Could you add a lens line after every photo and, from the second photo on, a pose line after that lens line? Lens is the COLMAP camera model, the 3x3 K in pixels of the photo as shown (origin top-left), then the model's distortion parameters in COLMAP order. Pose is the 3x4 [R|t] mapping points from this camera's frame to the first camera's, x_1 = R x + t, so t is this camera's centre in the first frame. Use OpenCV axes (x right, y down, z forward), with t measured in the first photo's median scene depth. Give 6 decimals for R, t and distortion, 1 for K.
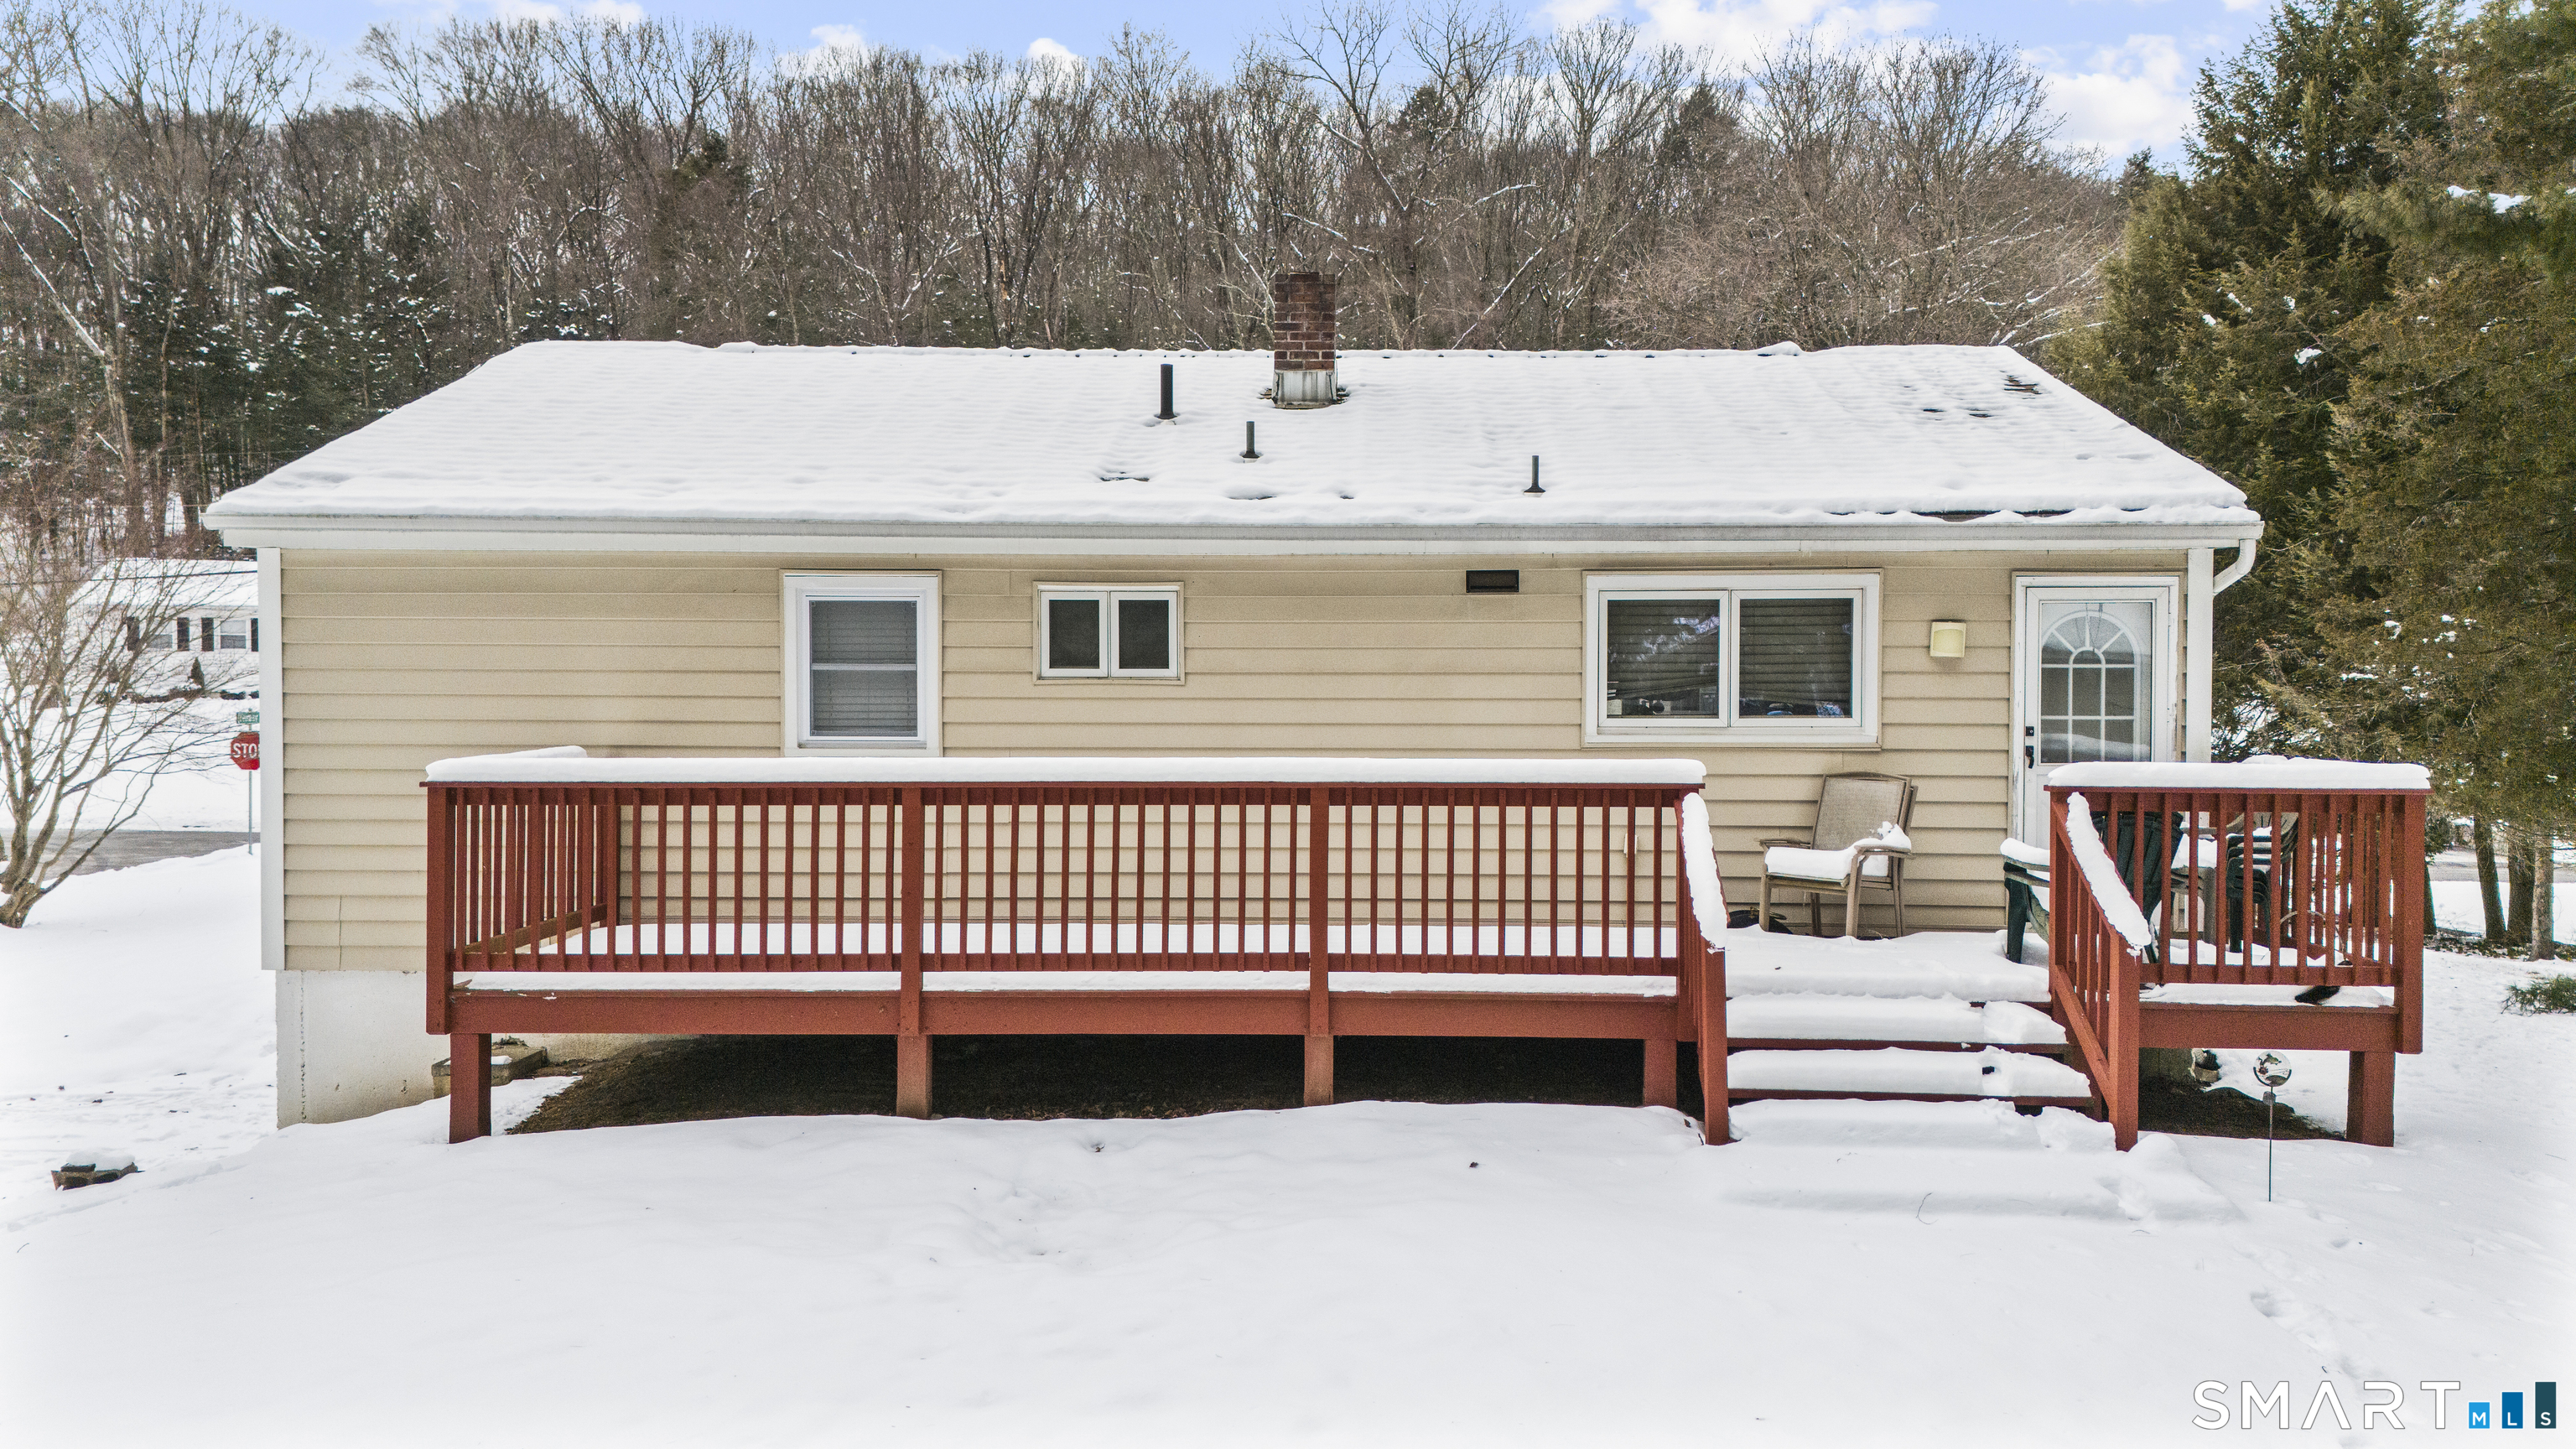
lens RADIAL K [[1890.4, 0, 1288.0], [0, 1890.4, 724.5], [0, 0, 1]] dist [0.093594, -0.124497]
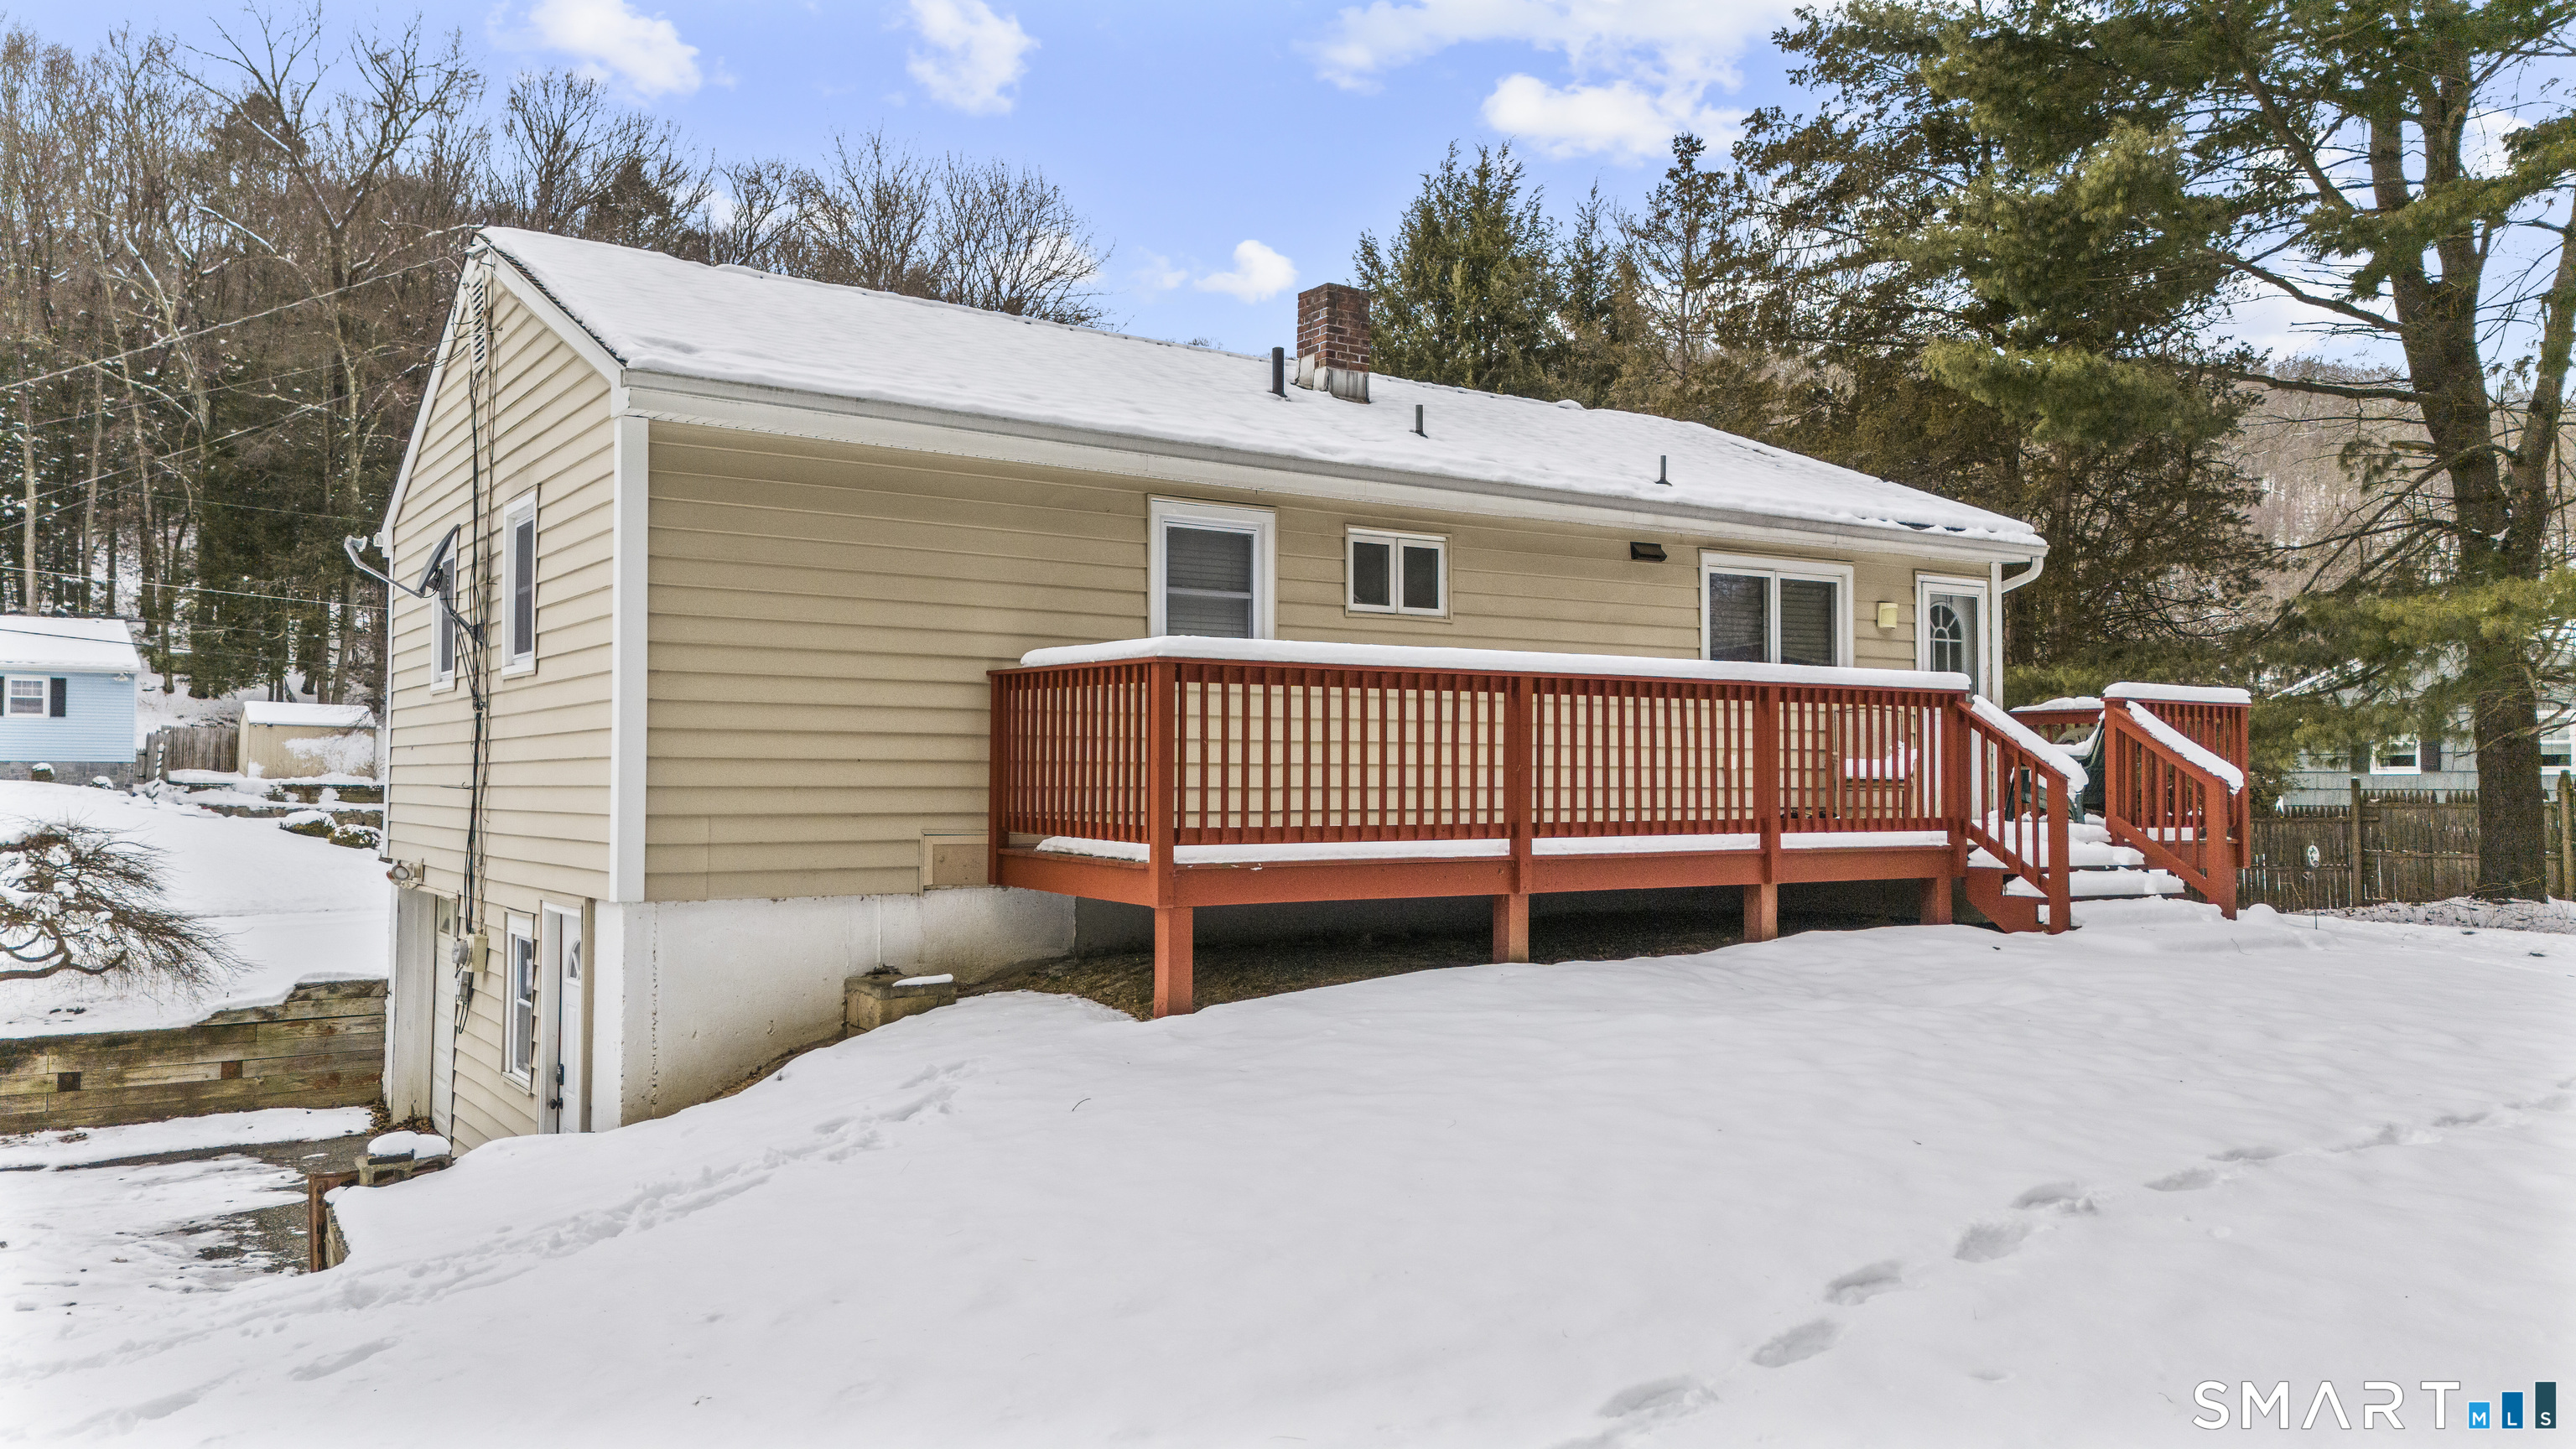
lens RADIAL K [[1895.5, 0, 1298.2], [0, 1895.5, 726.2], [0, 0, 1]] dist [0.110700, -0.125849]
pose [[0.808614, 0.017571, 0.588076, -0.813455], [0.012841, 0.998789, -0.047498, 0.095866], [-0.588199, 0.045959, 0.807409, 0.125895]]
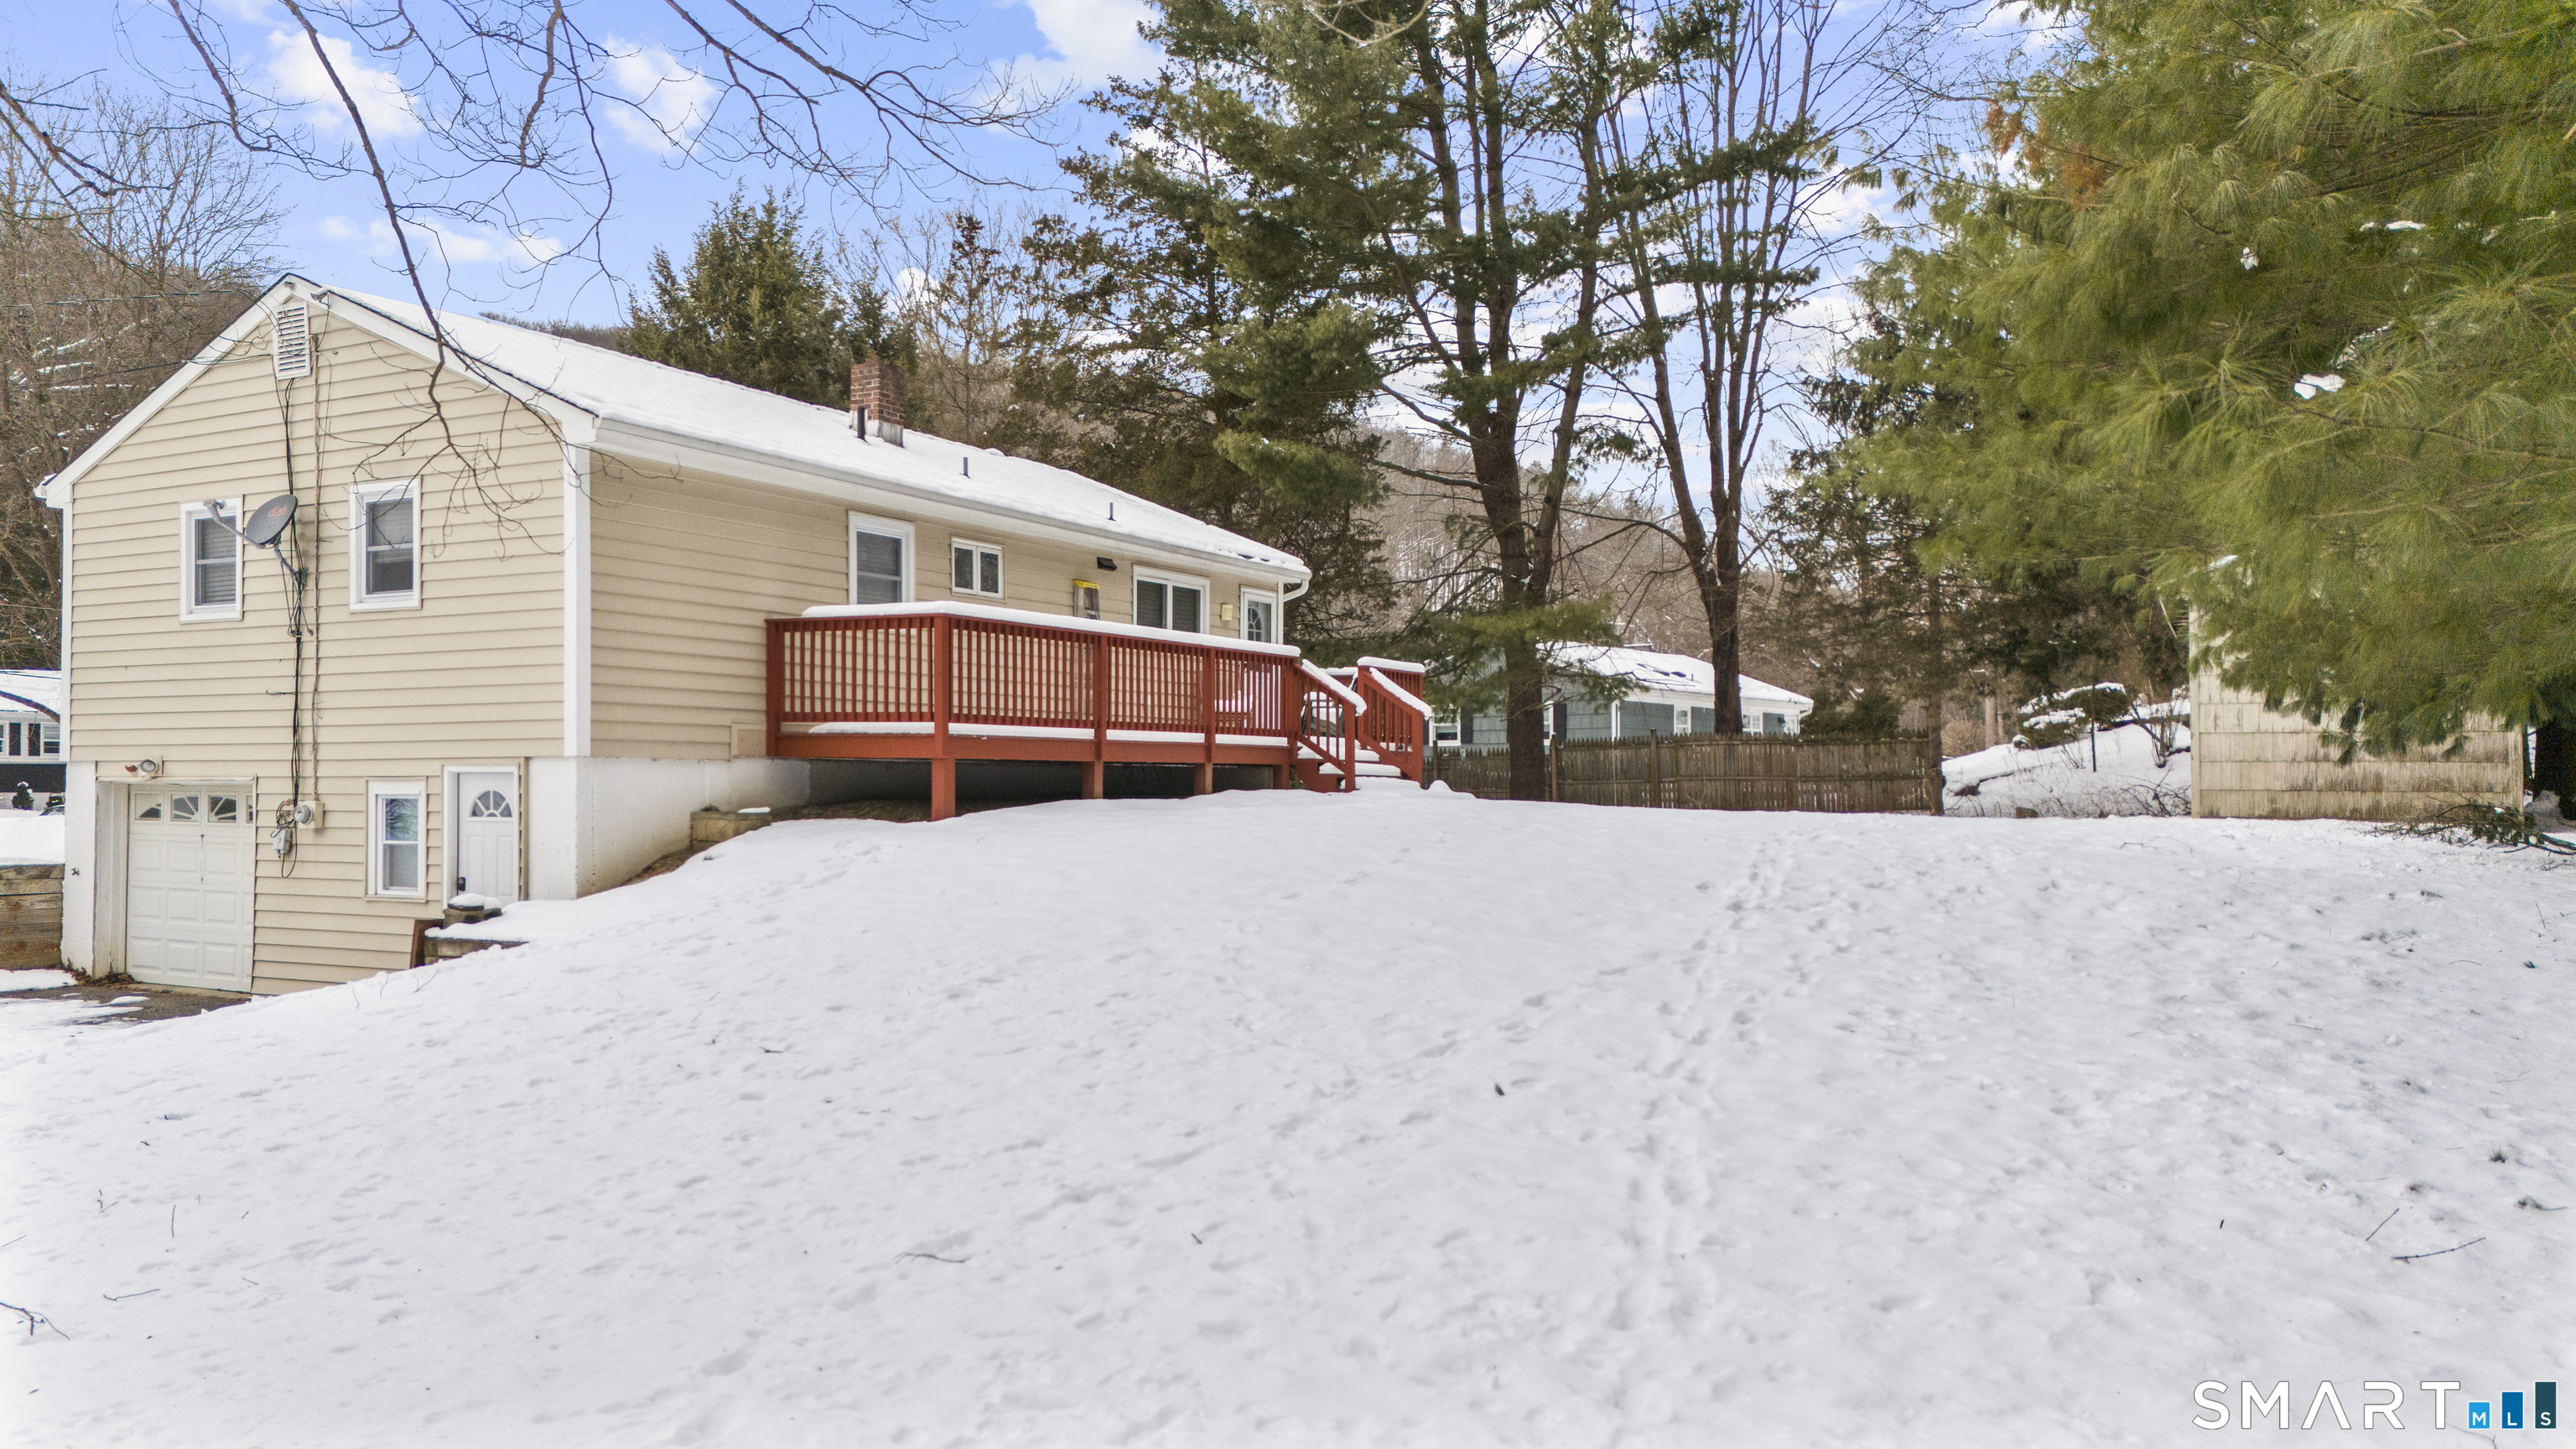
lens RADIAL K [[1886.0, 0, 1318.7], [0, 1886.0, 818.0], [0, 0, 1]] dist [0.081767, -0.128362]
pose [[0.450655, -0.015492, 0.892564, -1.537557], [0.019300, 0.999785, 0.007608, 0.176230], [-0.892489, 0.013798, 0.450857, -0.073735]]
